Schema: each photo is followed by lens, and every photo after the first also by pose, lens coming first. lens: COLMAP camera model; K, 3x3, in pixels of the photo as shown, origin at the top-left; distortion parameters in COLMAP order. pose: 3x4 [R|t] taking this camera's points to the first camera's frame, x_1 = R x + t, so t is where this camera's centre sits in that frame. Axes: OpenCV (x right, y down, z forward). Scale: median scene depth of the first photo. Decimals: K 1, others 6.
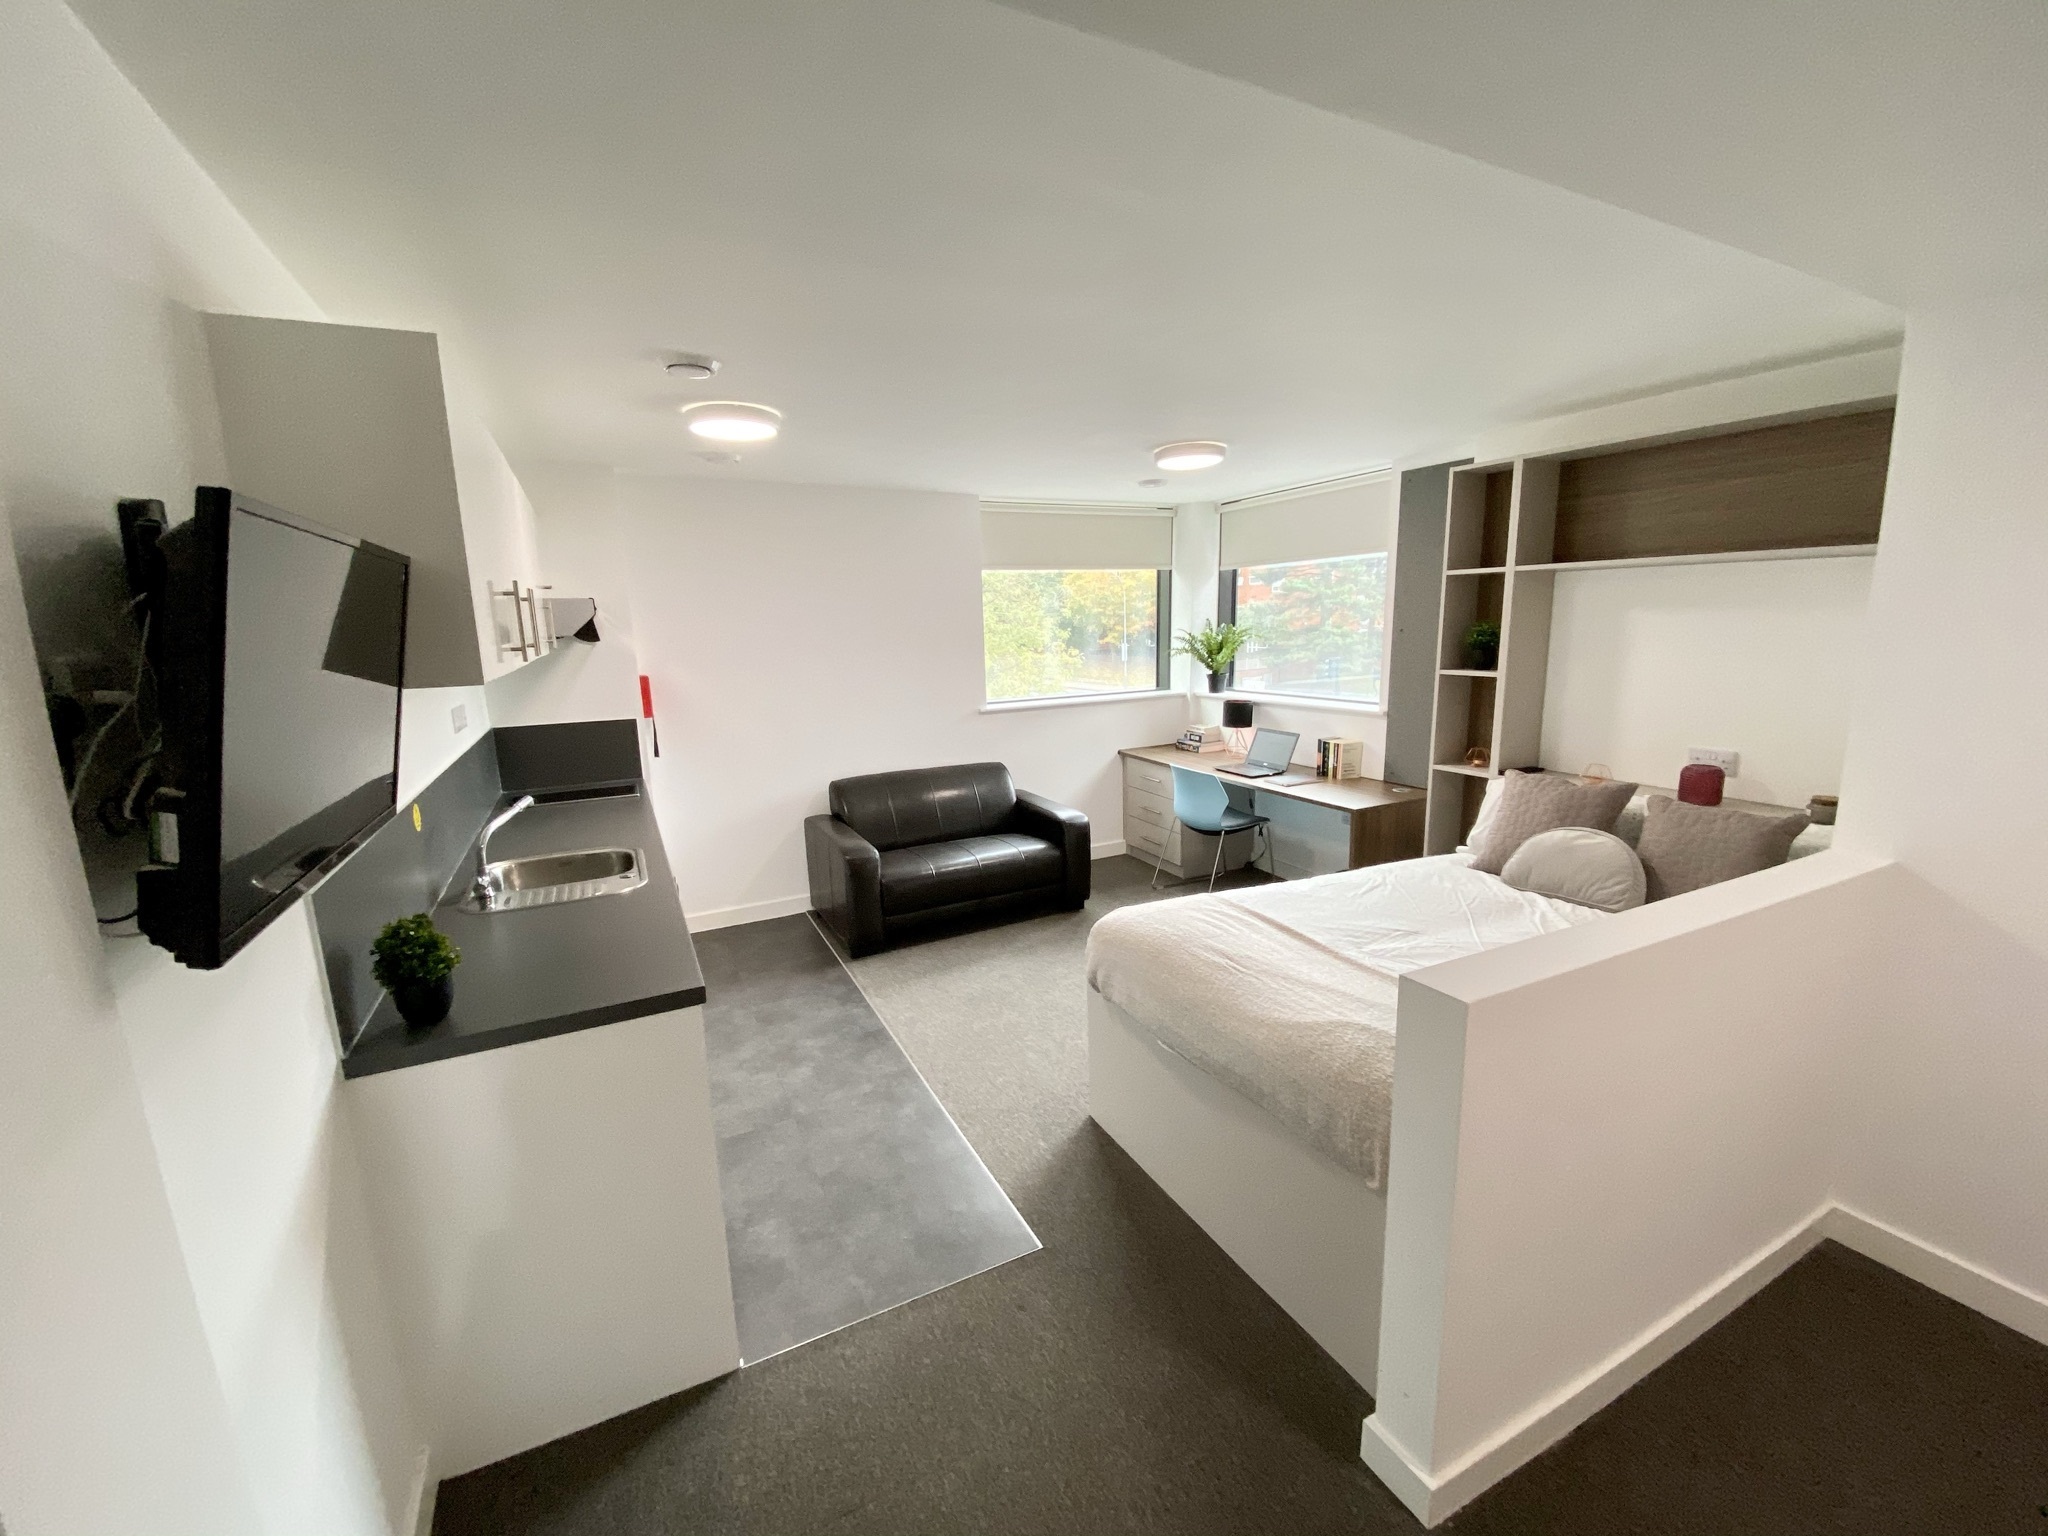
lens RADIAL K [[828.8, 0, 1022.7], [0, 828.8, 776.8], [0, 0, 1]] dist [0.036592, -0.029252]
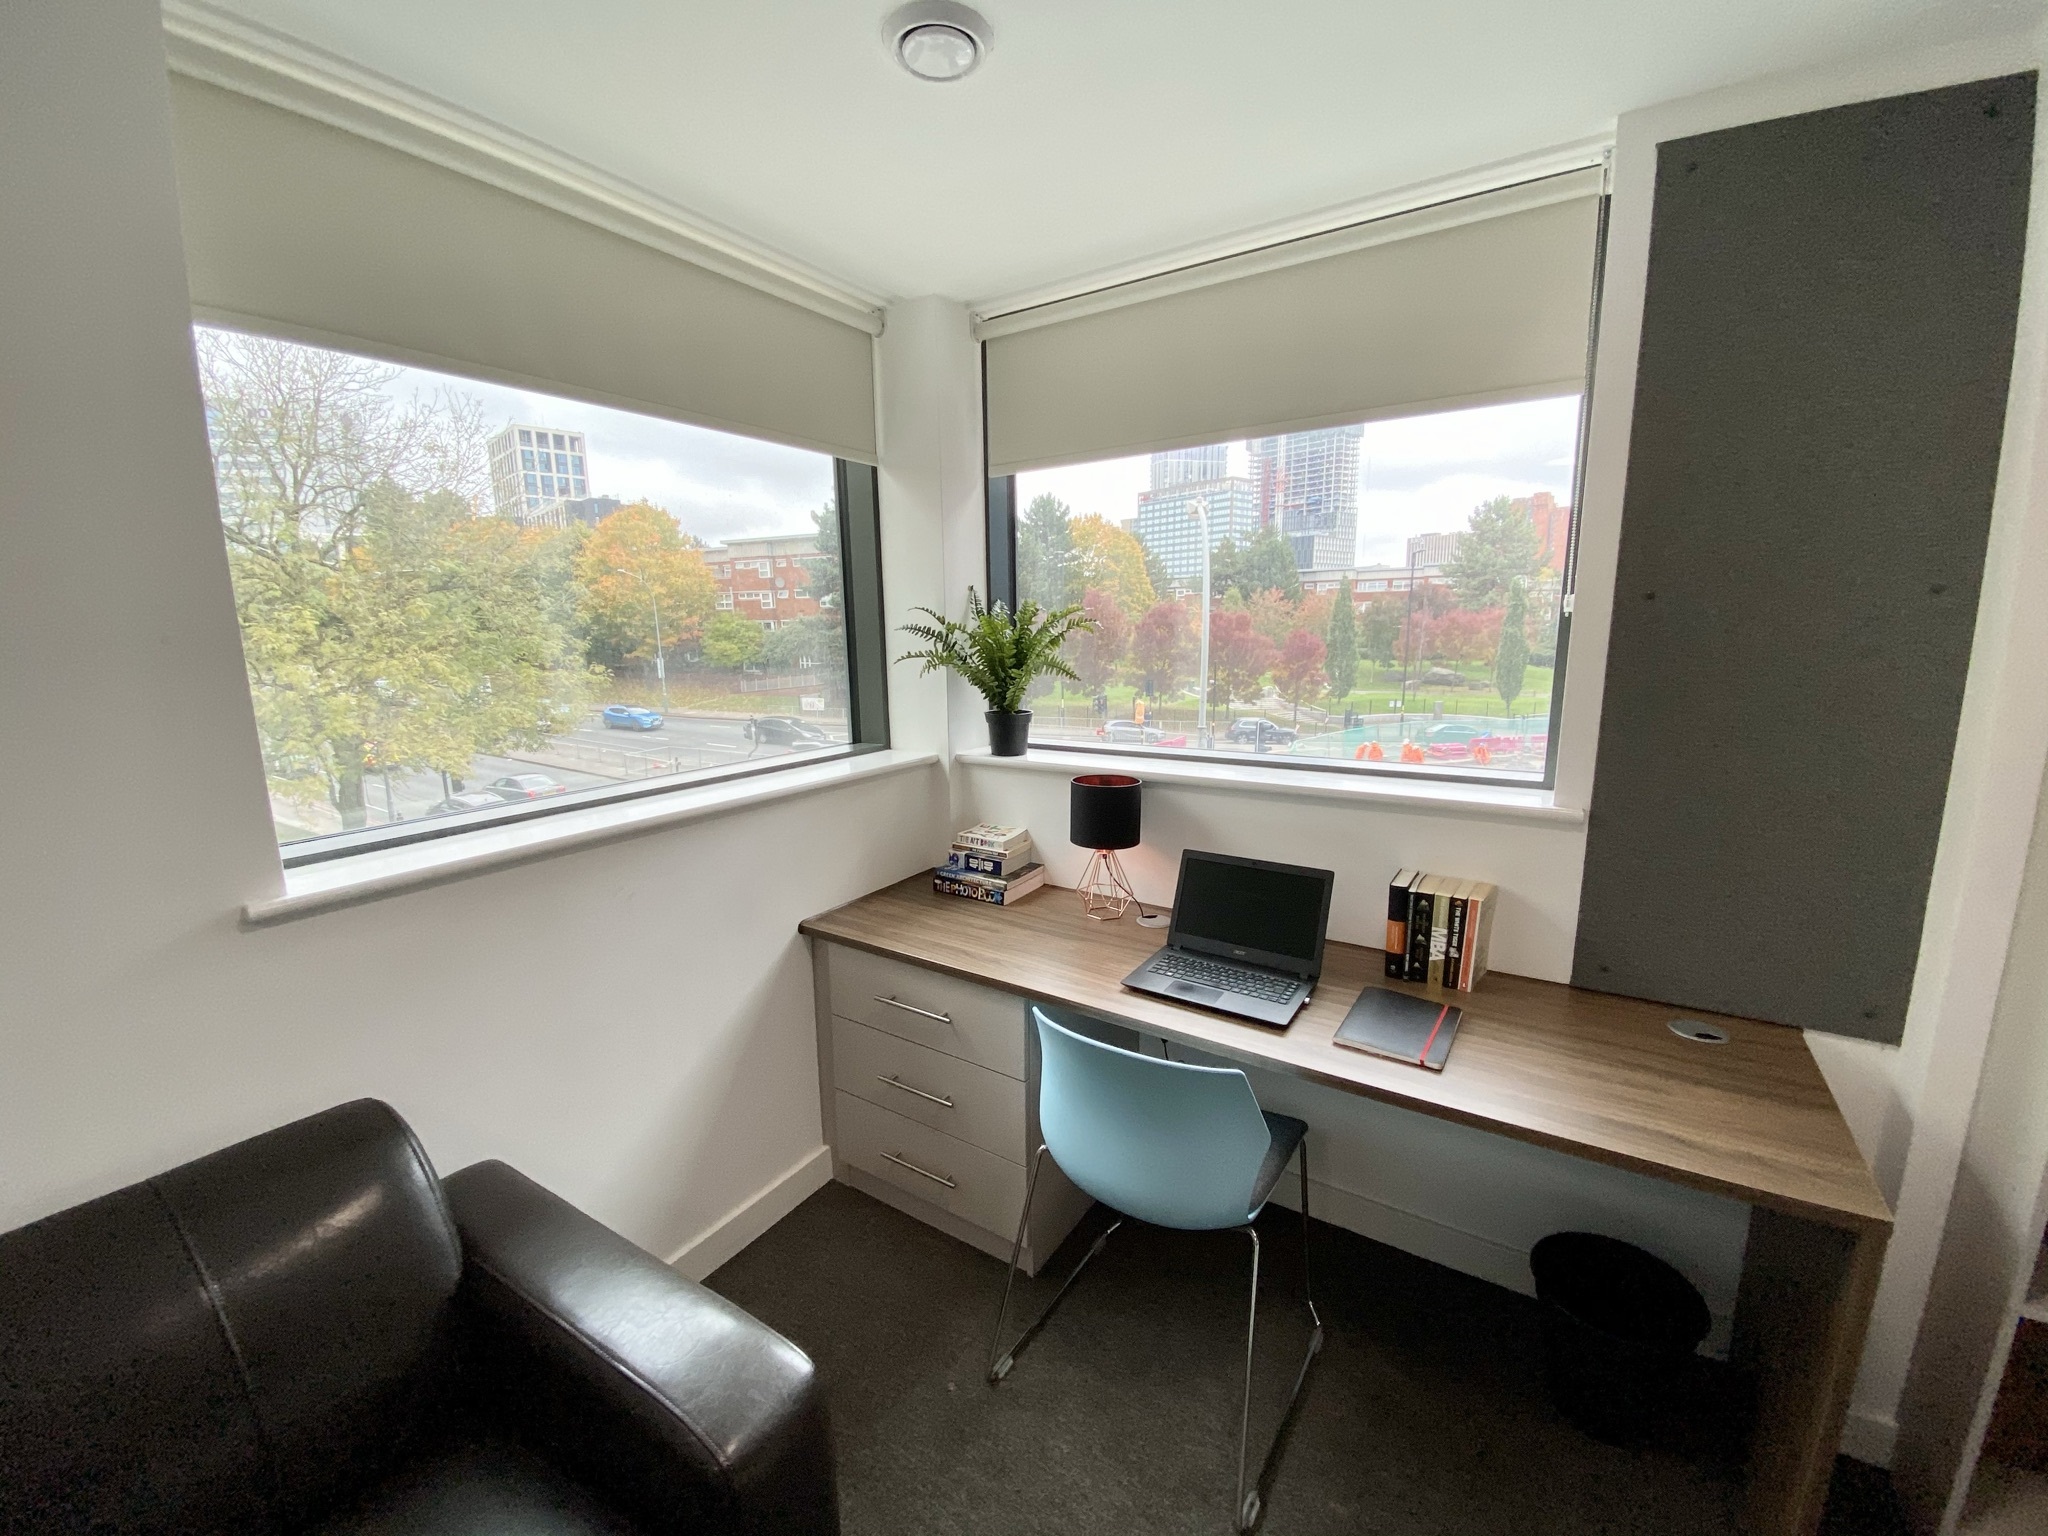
lens RADIAL K [[828.8, 0, 1022.7], [0, 828.8, 776.8], [0, 0, 1]] dist [0.036592, -0.029252]
pose [[0.861660, -0.074482, 0.501991, 0.019213], [0.083789, 0.996475, 0.004027, -0.088804], [-0.500522, 0.038592, 0.864863, 0.610690]]
